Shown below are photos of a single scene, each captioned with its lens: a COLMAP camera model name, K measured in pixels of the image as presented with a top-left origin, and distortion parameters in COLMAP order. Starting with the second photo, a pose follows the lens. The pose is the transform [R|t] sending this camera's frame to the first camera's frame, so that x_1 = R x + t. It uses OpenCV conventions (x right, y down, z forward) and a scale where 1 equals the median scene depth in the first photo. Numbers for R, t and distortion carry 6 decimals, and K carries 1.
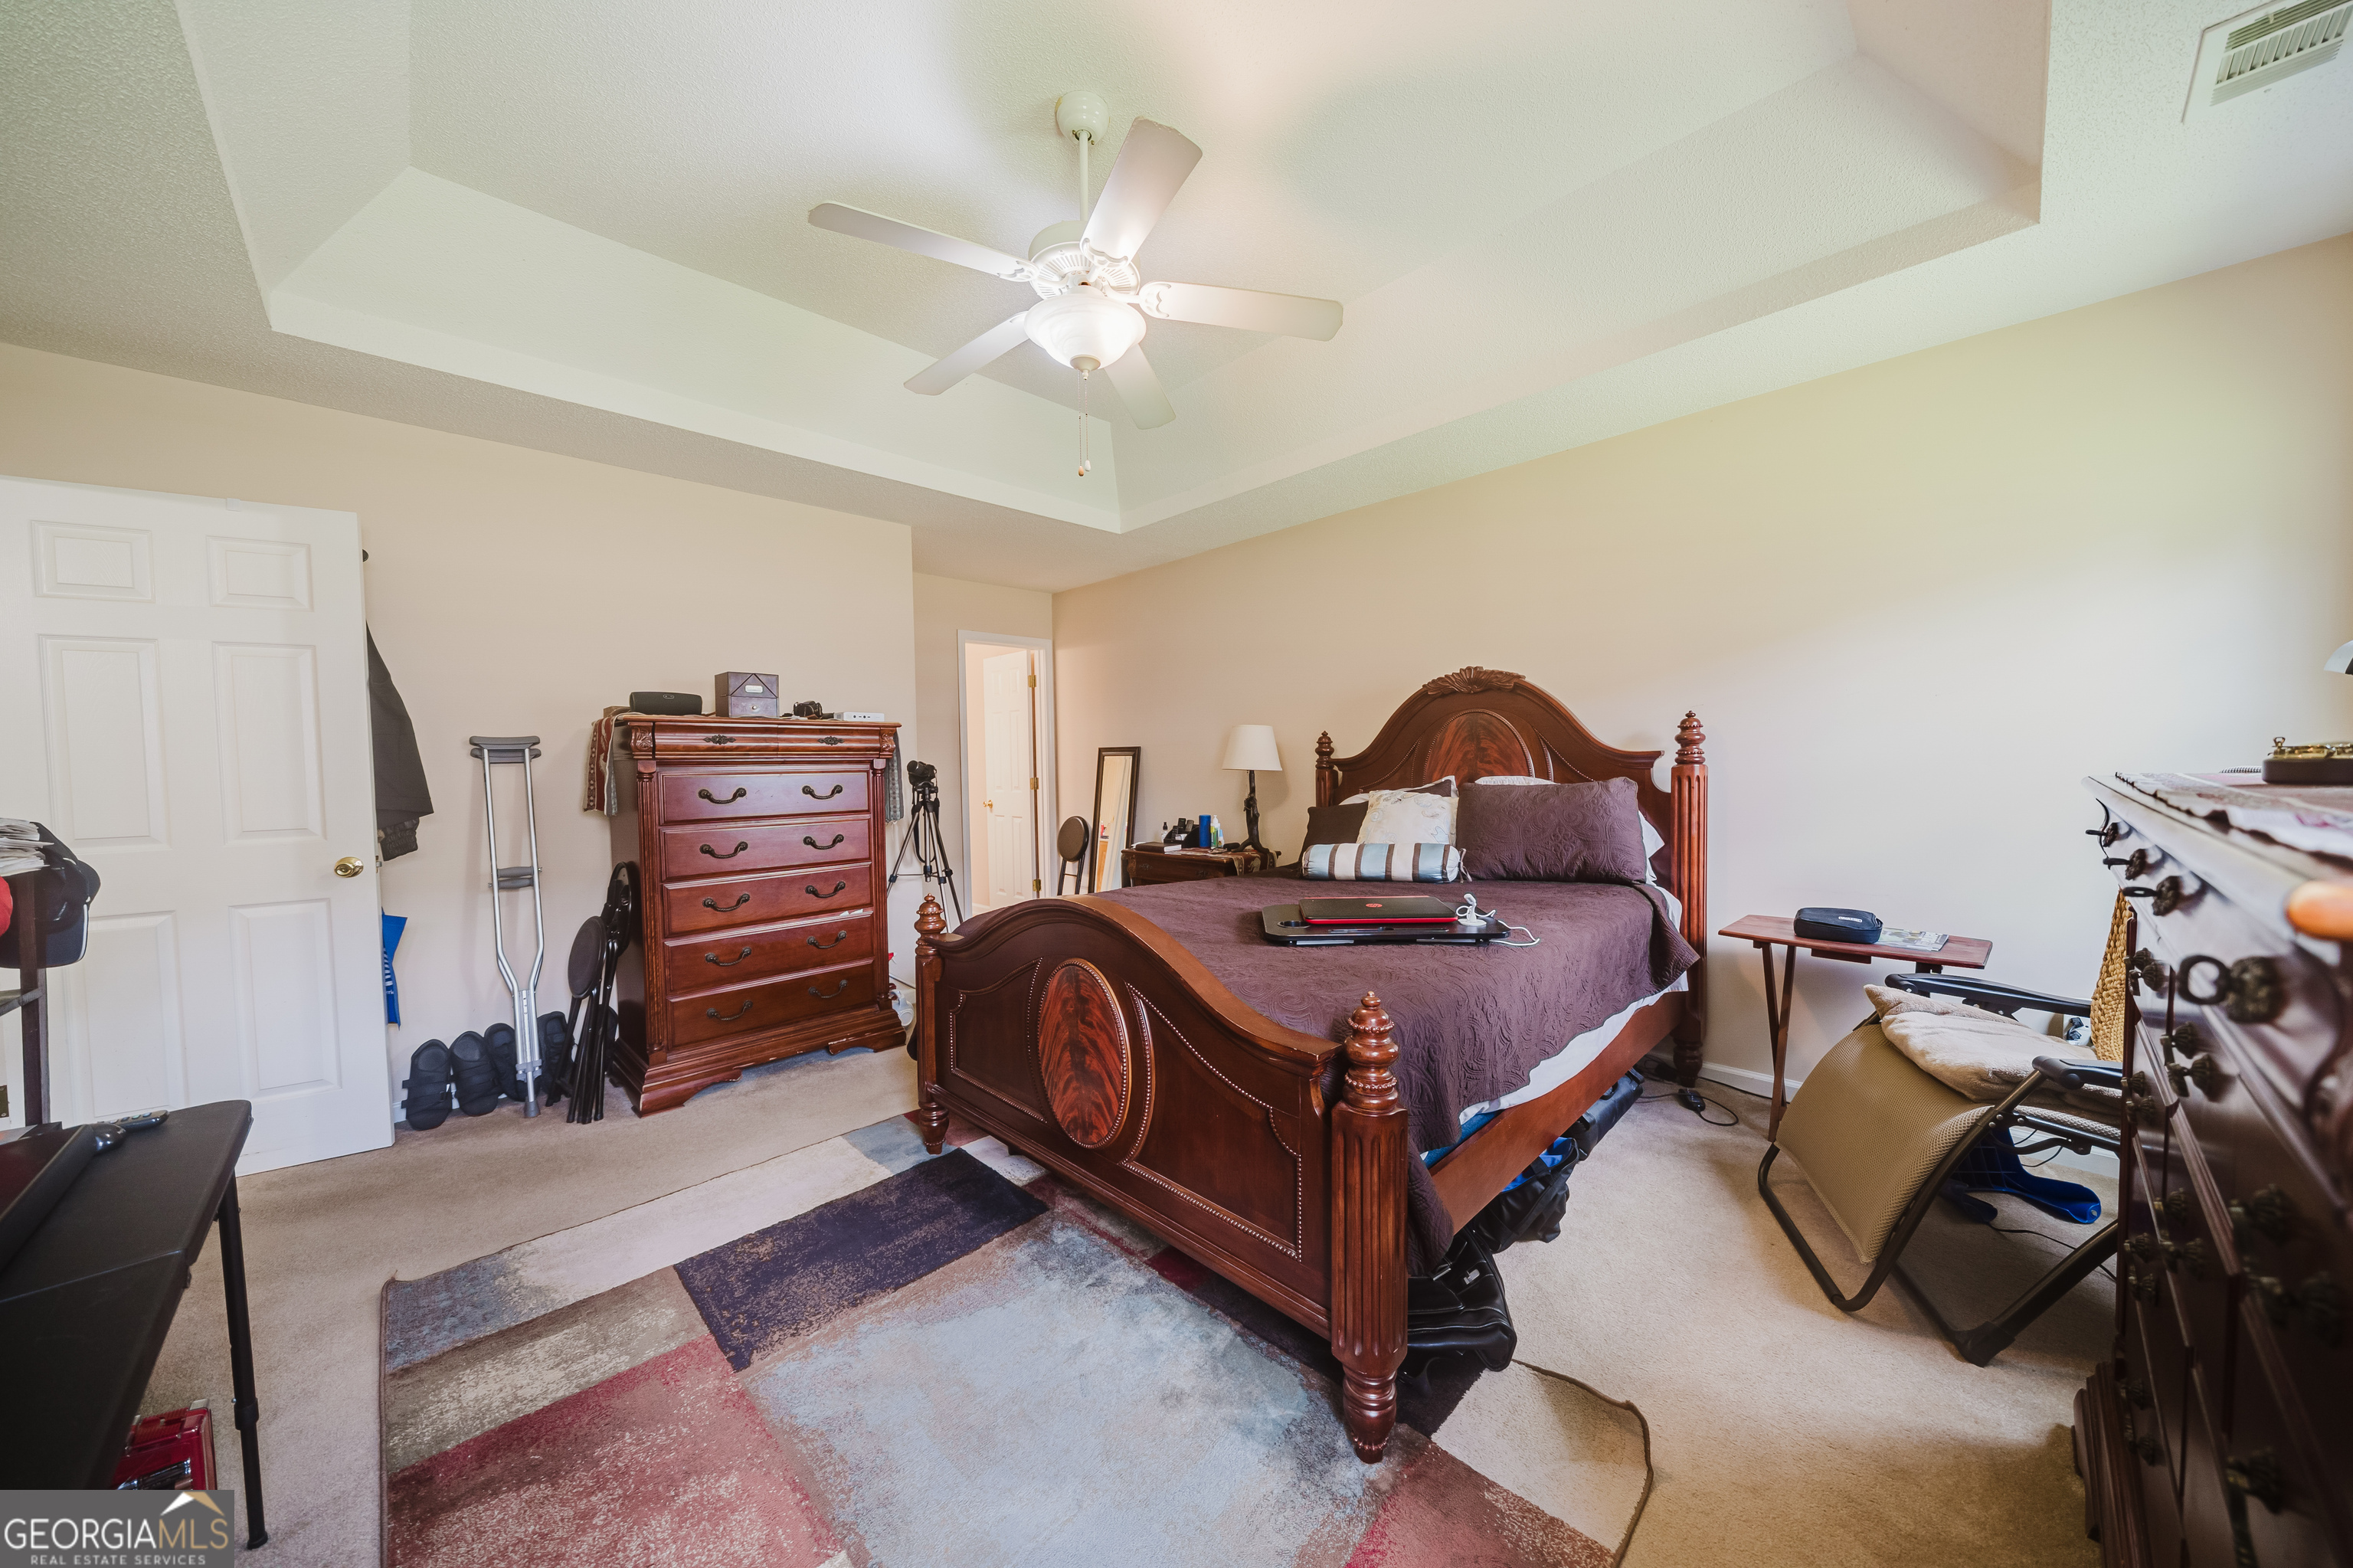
lens RADIAL K [[811.5, 0, 1171.8], [0, 811.5, 789.7], [0, 0, 1]] dist [-0.001319, -0.000074]
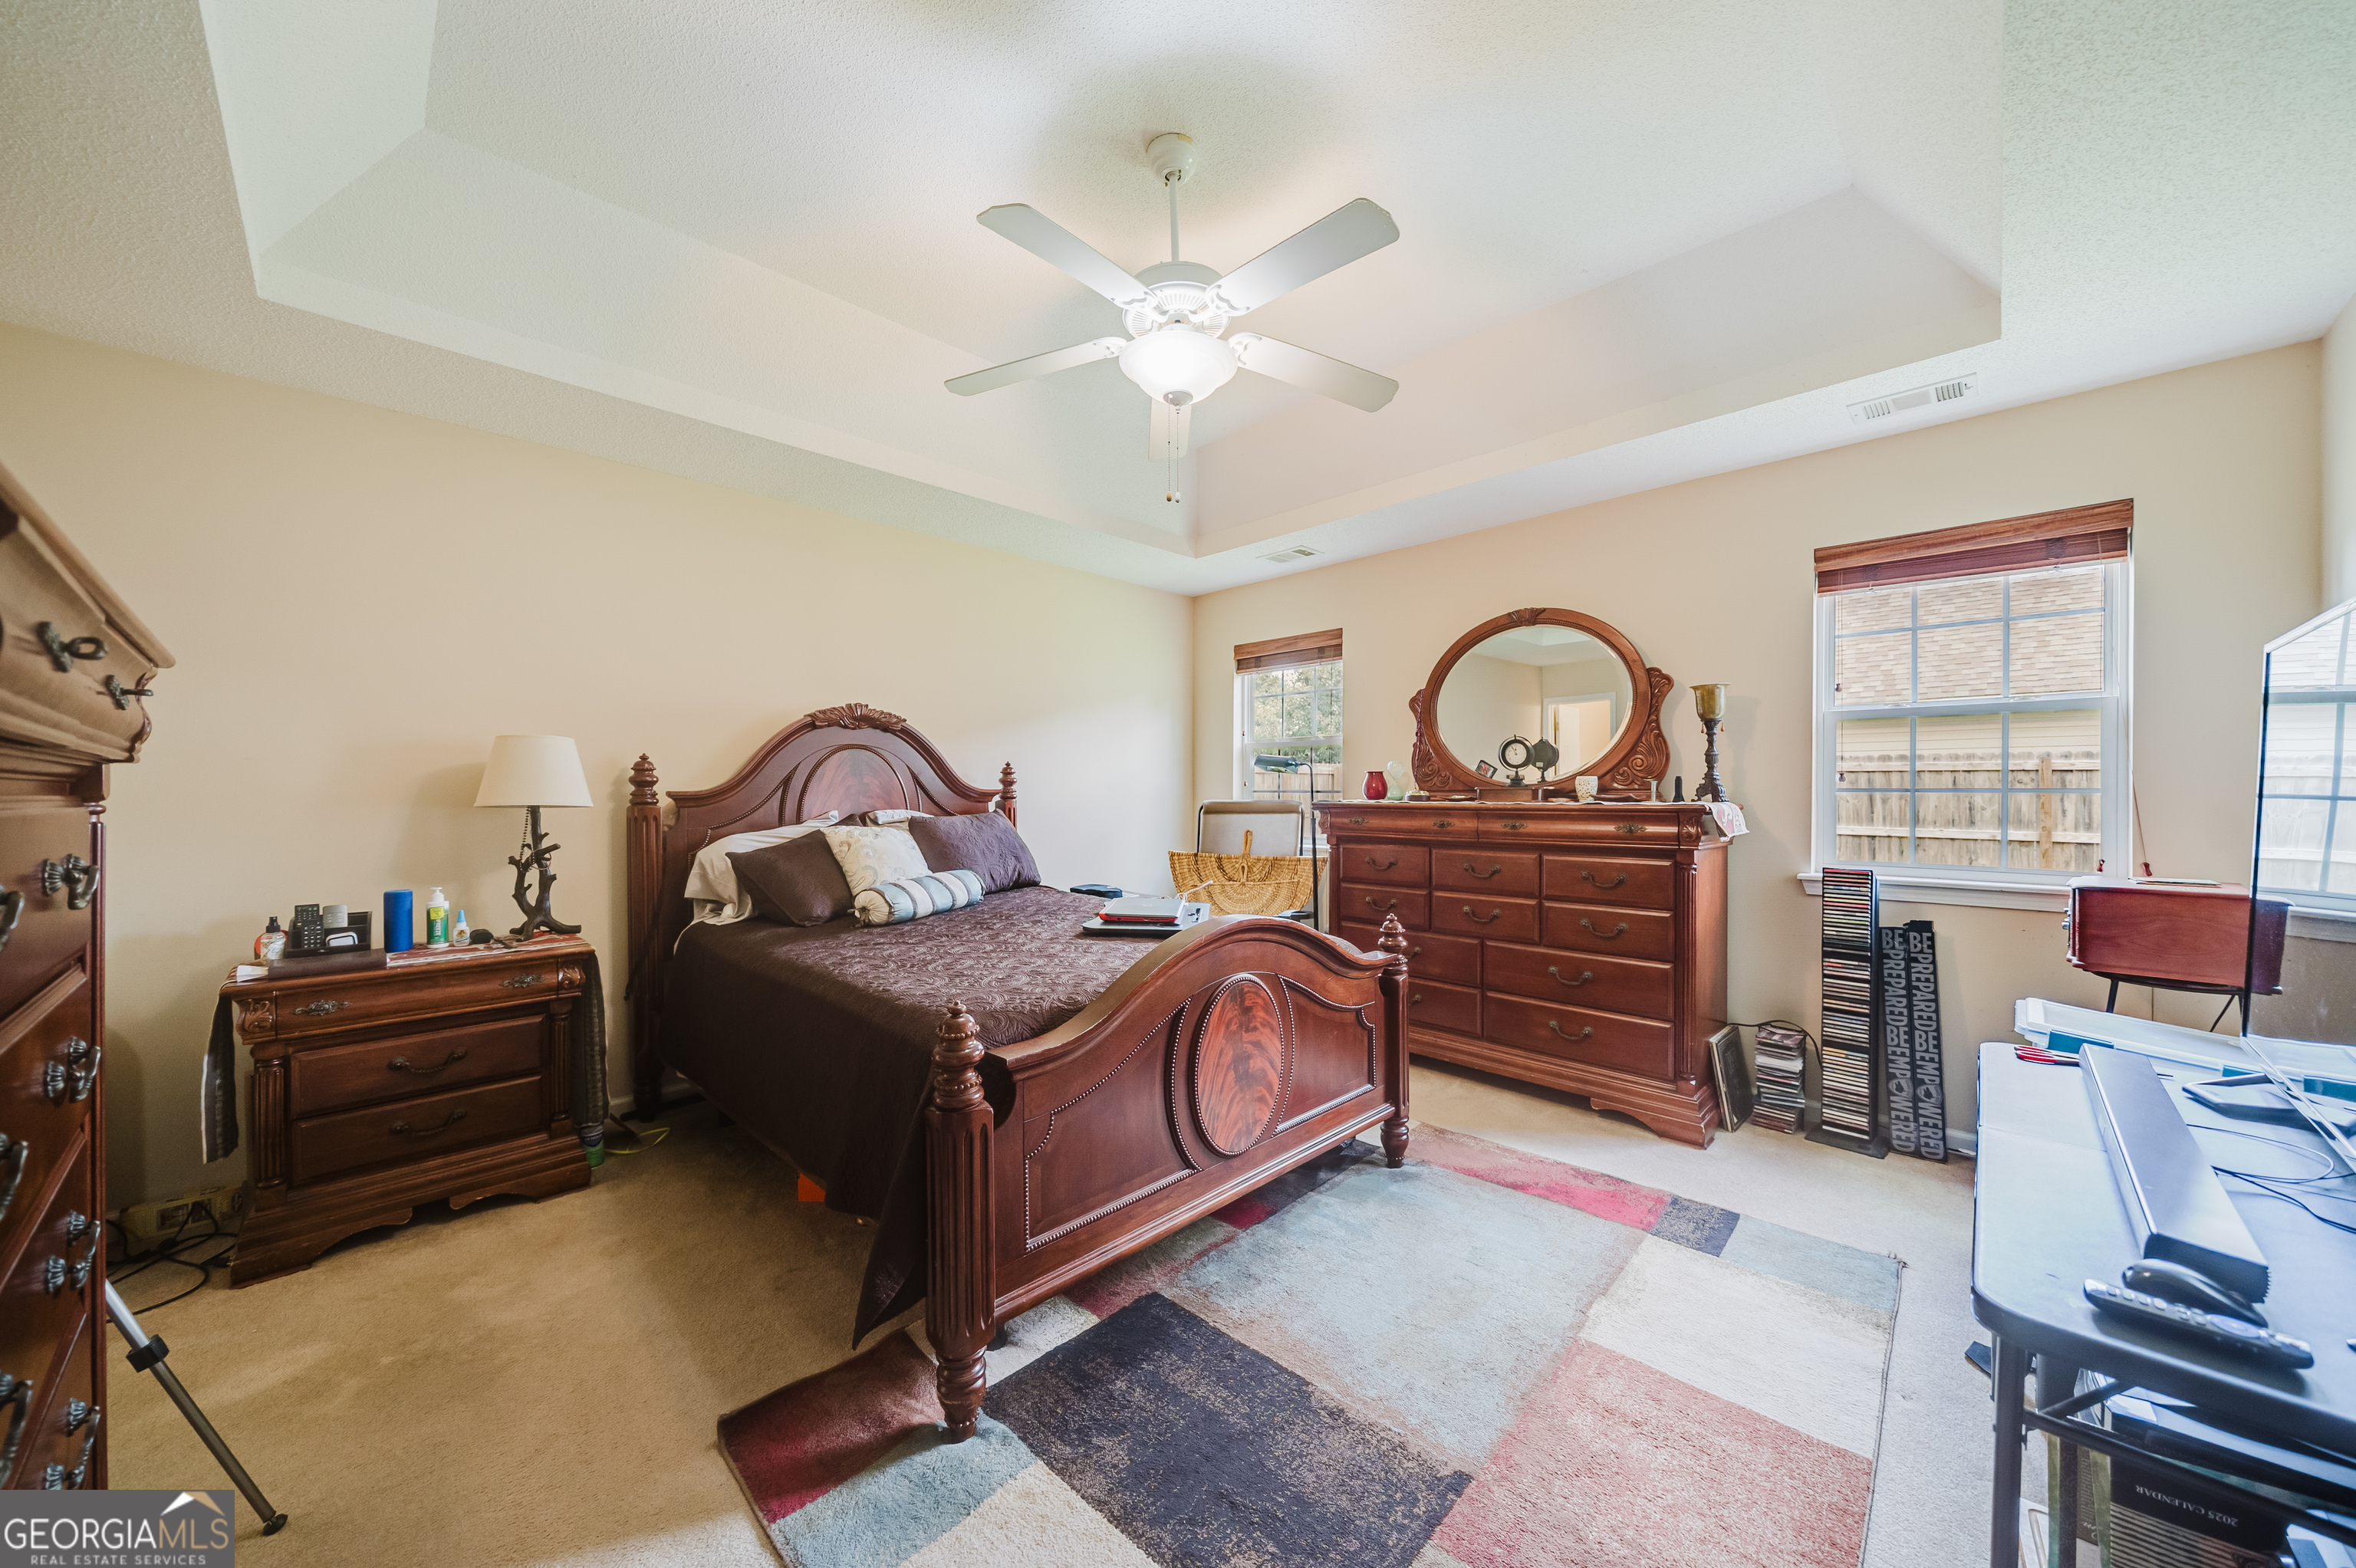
lens RADIAL K [[812.4, 0, 1173.3], [0, 812.4, 789.7], [0, 0, 1]] dist [-0.001319, -0.000074]
pose [[-0.015093, 0.016105, 0.999756, -1.171994], [0.035251, 0.999257, -0.015565, -0.022801], [-0.999265, 0.035007, -0.015650, 1.078314]]
